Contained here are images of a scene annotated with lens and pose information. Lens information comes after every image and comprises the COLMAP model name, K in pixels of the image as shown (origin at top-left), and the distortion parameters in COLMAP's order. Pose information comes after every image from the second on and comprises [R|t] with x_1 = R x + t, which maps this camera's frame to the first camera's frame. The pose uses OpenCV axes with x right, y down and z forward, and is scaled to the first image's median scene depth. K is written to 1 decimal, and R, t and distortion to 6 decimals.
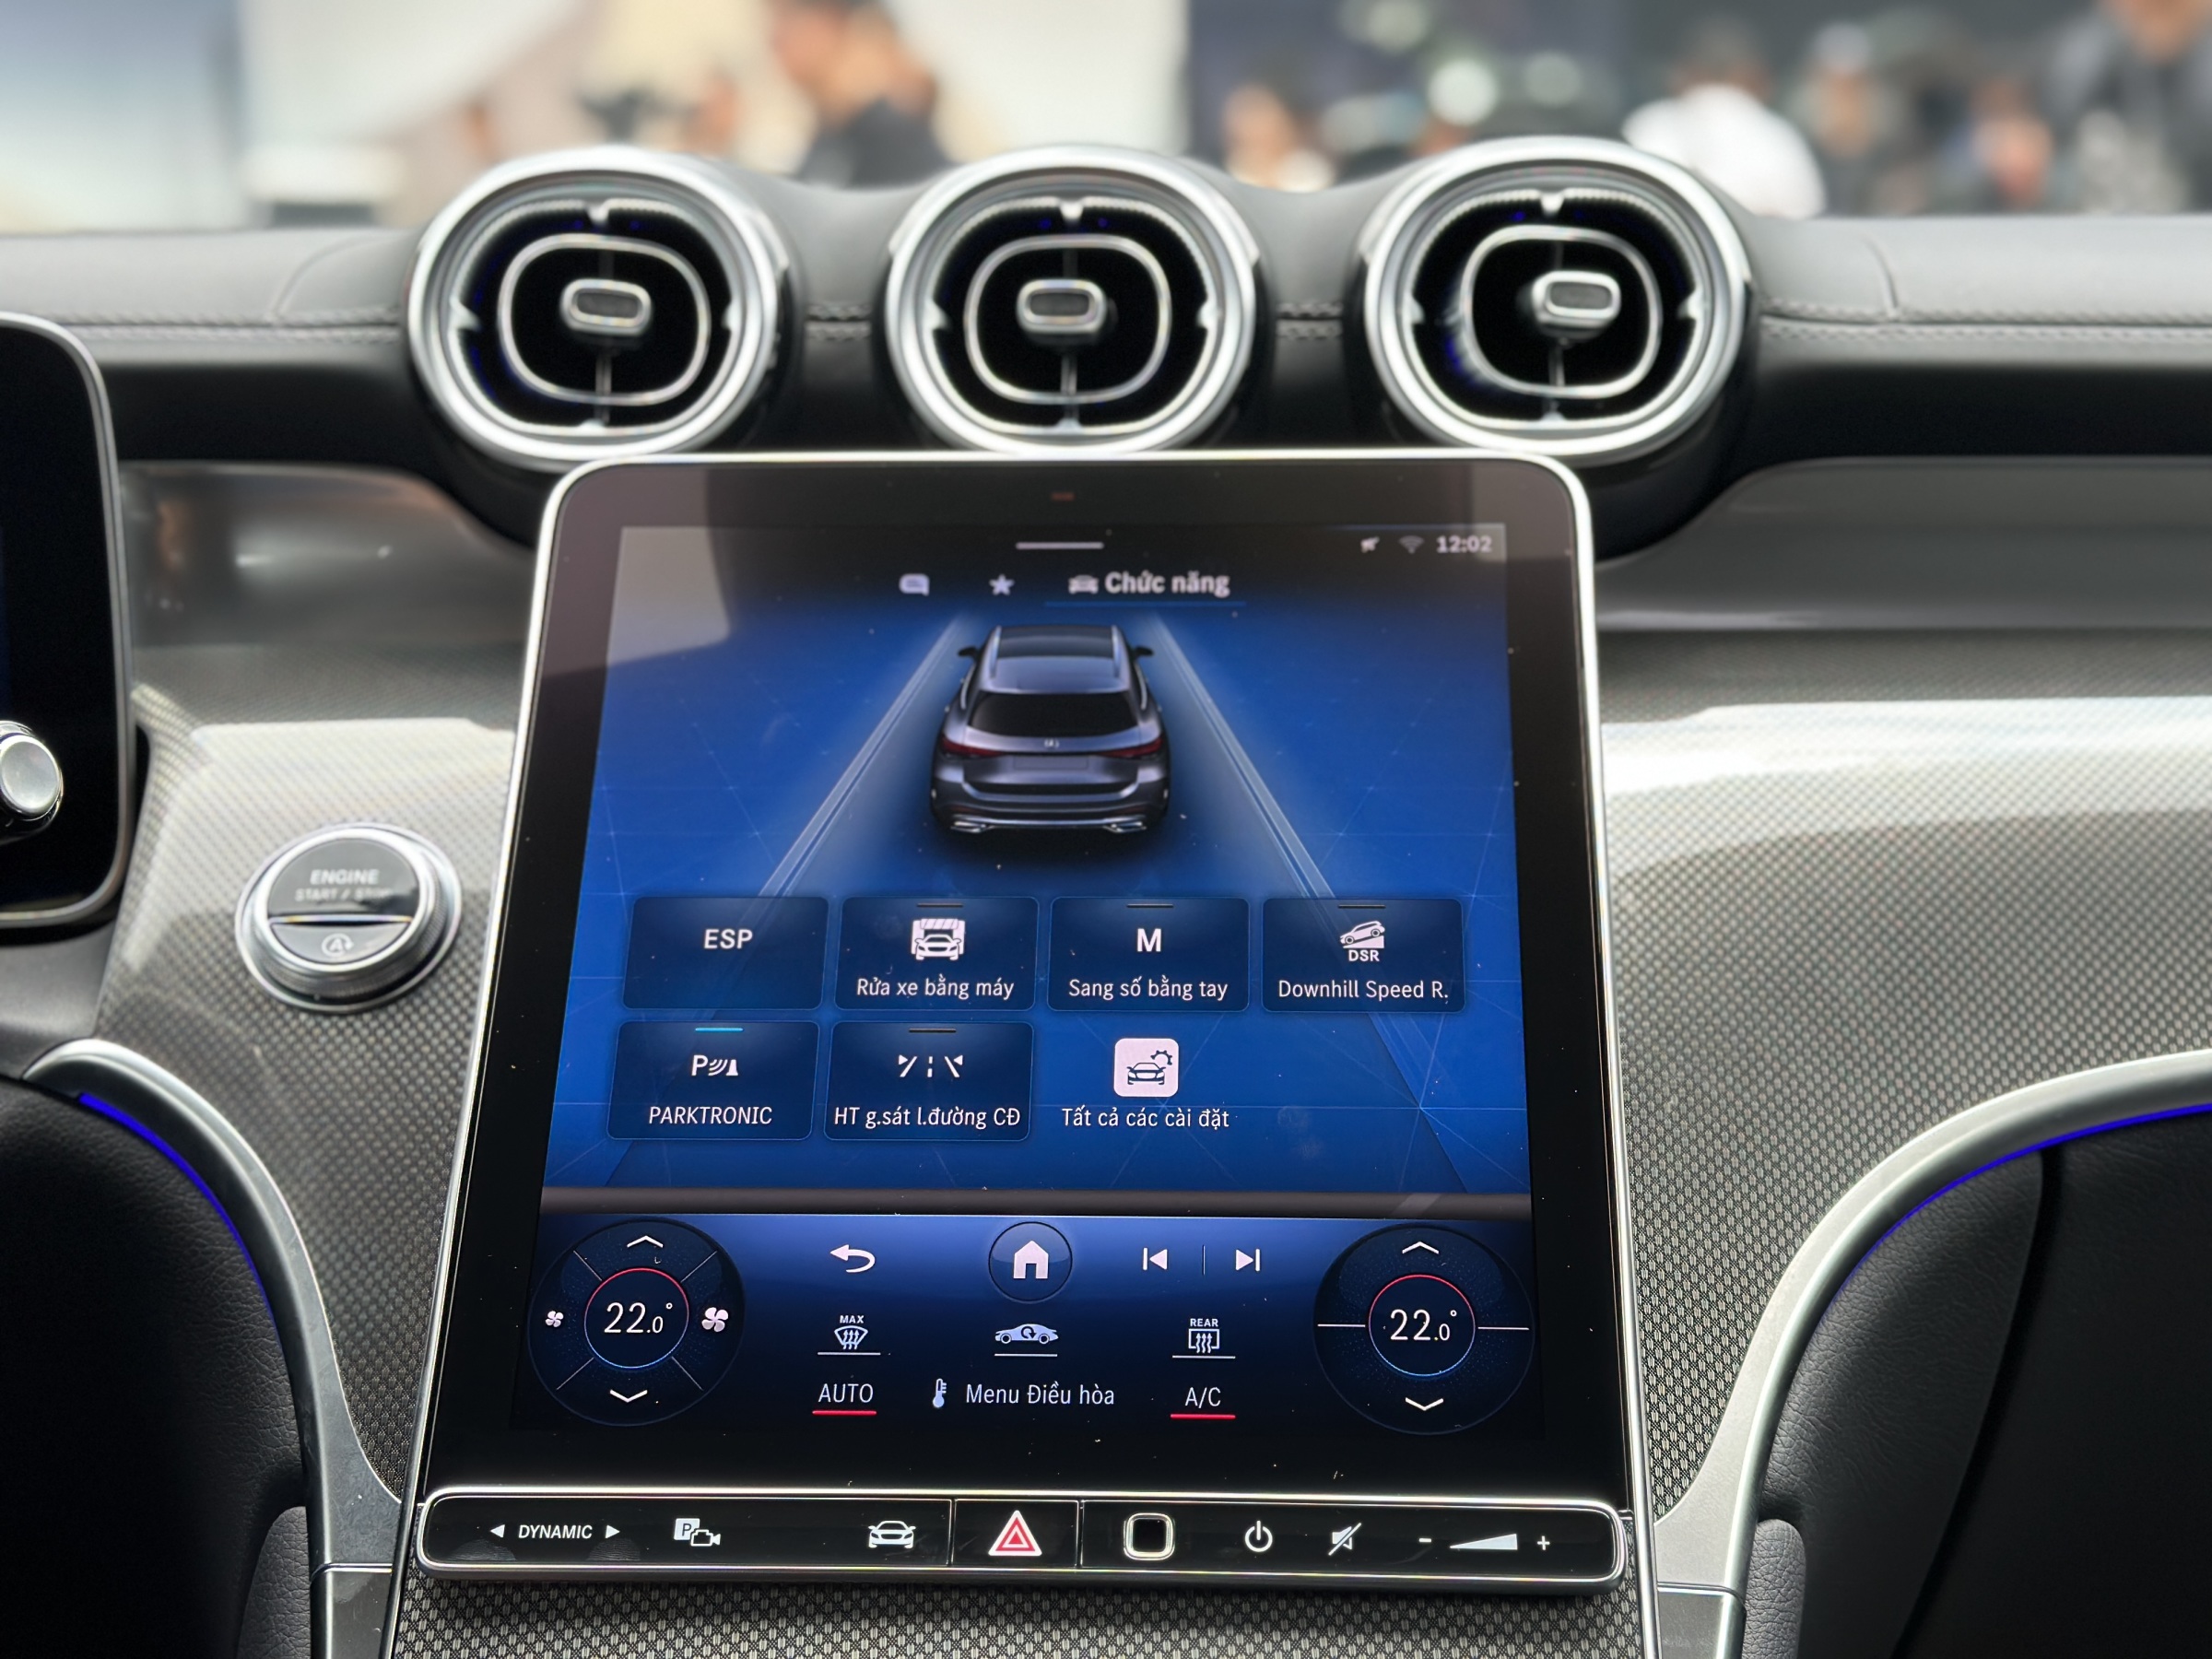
lens RADIAL K [[3156.5, 0, 1108.8], [0, 3156.5, 833.1], [0, 0, 1]] dist [0.117137, 0.000000]
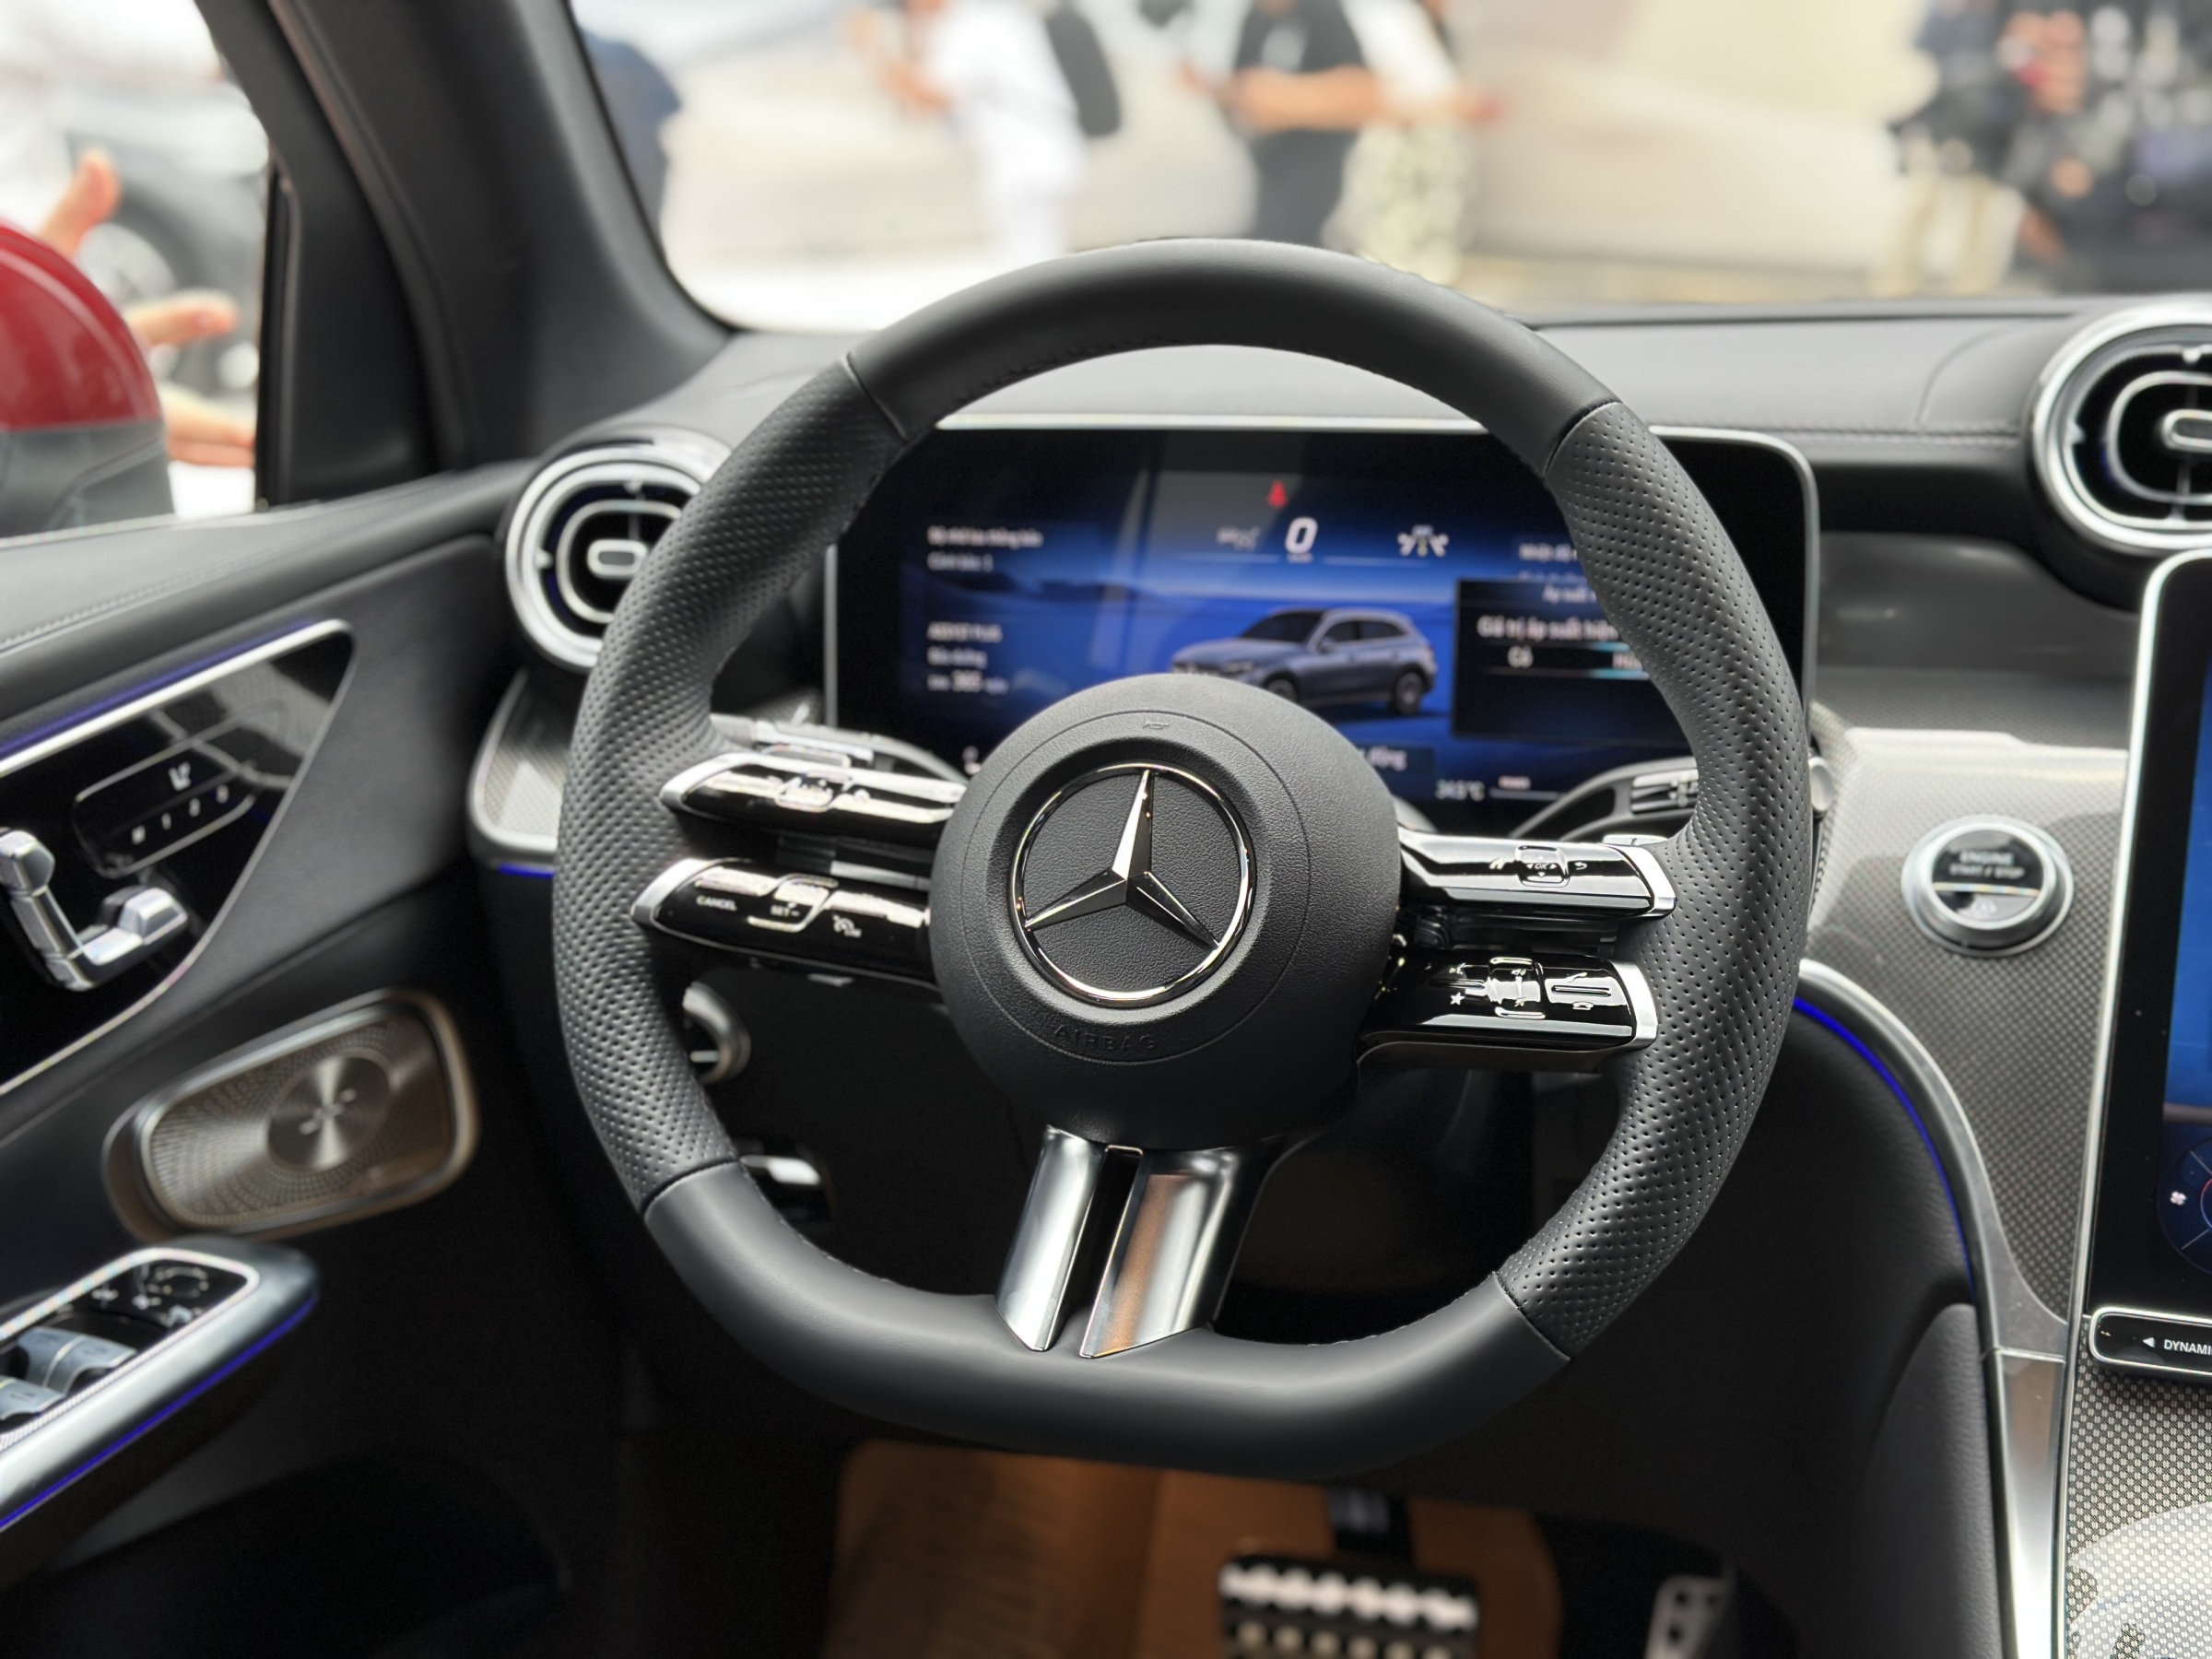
lens RADIAL K [[3156.5, 0, 1115.1], [0, 3156.5, 828.8], [0, 0, 1]] dist [0.117137, 0.000000]
pose [[0.949112, 0.069619, -0.307146, -0.182461], [-0.053307, 0.996701, 0.061193, -0.065693], [0.310393, -0.041706, 0.949693, -0.444224]]
